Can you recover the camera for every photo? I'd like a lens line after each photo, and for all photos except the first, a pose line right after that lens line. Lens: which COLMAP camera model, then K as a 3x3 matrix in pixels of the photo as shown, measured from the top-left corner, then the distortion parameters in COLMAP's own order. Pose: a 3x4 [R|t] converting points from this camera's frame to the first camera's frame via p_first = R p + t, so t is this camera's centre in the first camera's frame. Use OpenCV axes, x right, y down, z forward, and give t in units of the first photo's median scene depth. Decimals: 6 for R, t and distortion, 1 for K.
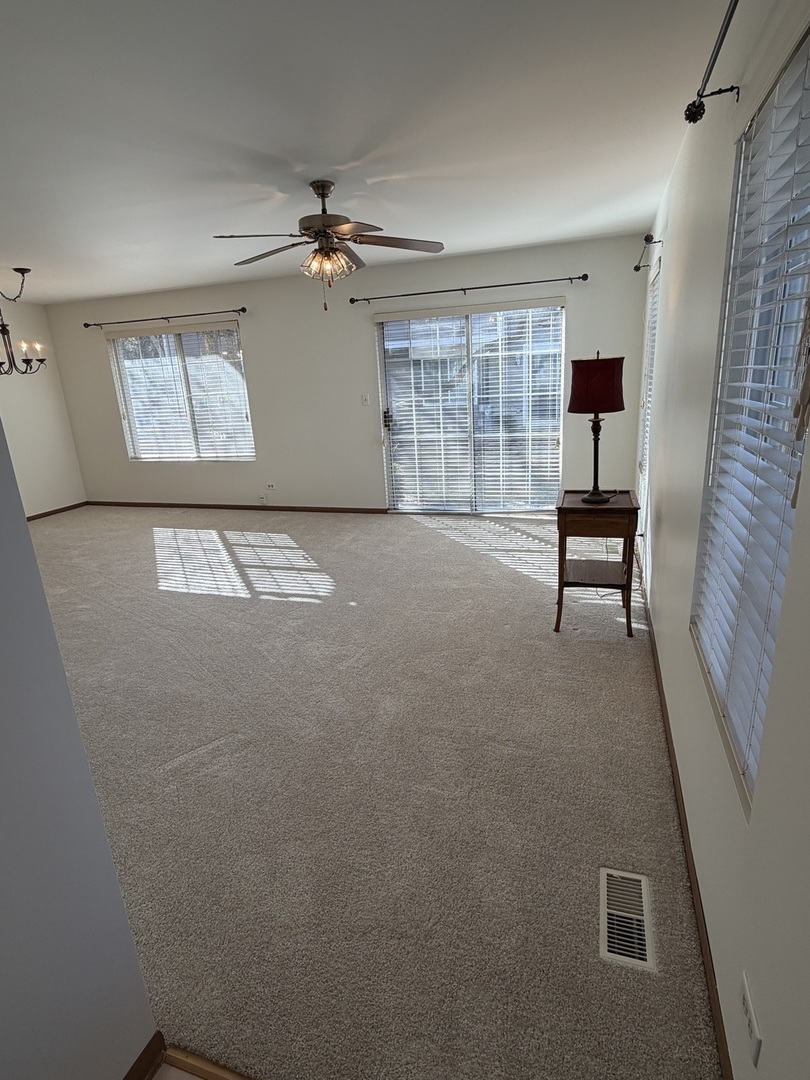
lens RADIAL K [[569.9, 0, 411.7], [0, 569.9, 536.4], [0, 0, 1]] dist [-0.004249, 0.001800]
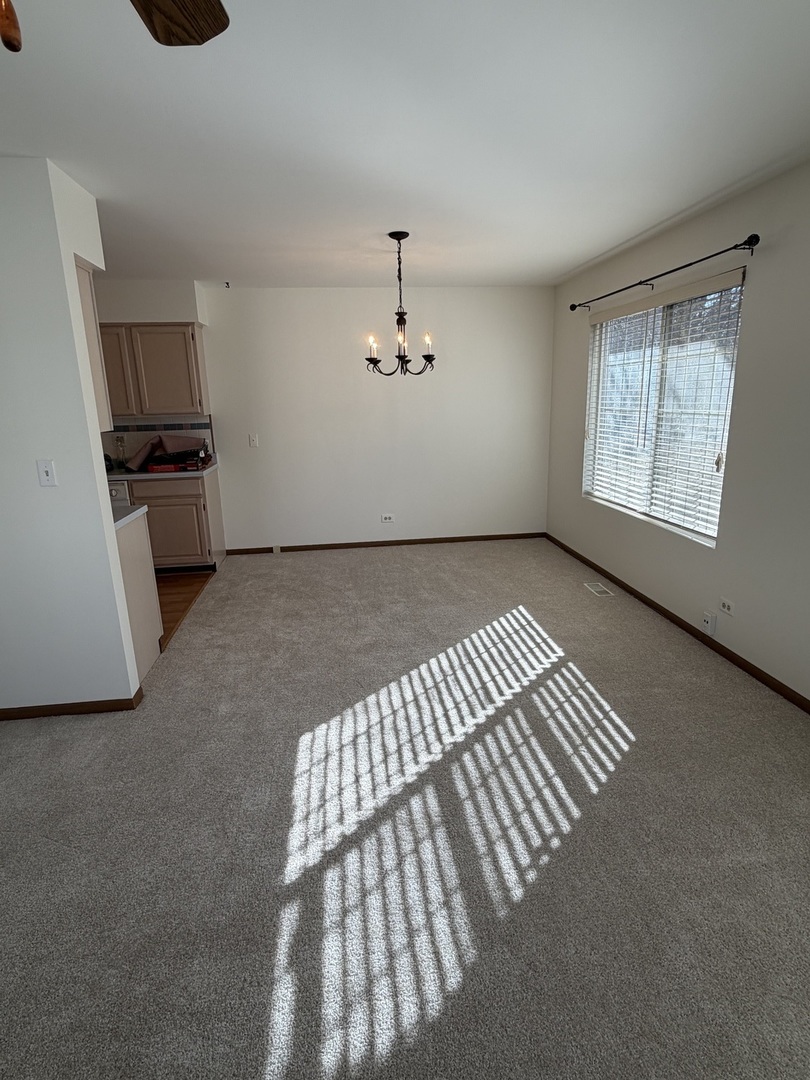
lens RADIAL K [[569.9, 0, 402.3], [0, 569.9, 535.1], [0, 0, 1]] dist [-0.004249, 0.001800]
pose [[0.423958, 0.256546, -0.868587, 0.061823], [-0.251632, 0.954649, 0.159143, -0.214316], [0.870023, 0.151094, 0.469287, 0.715394]]
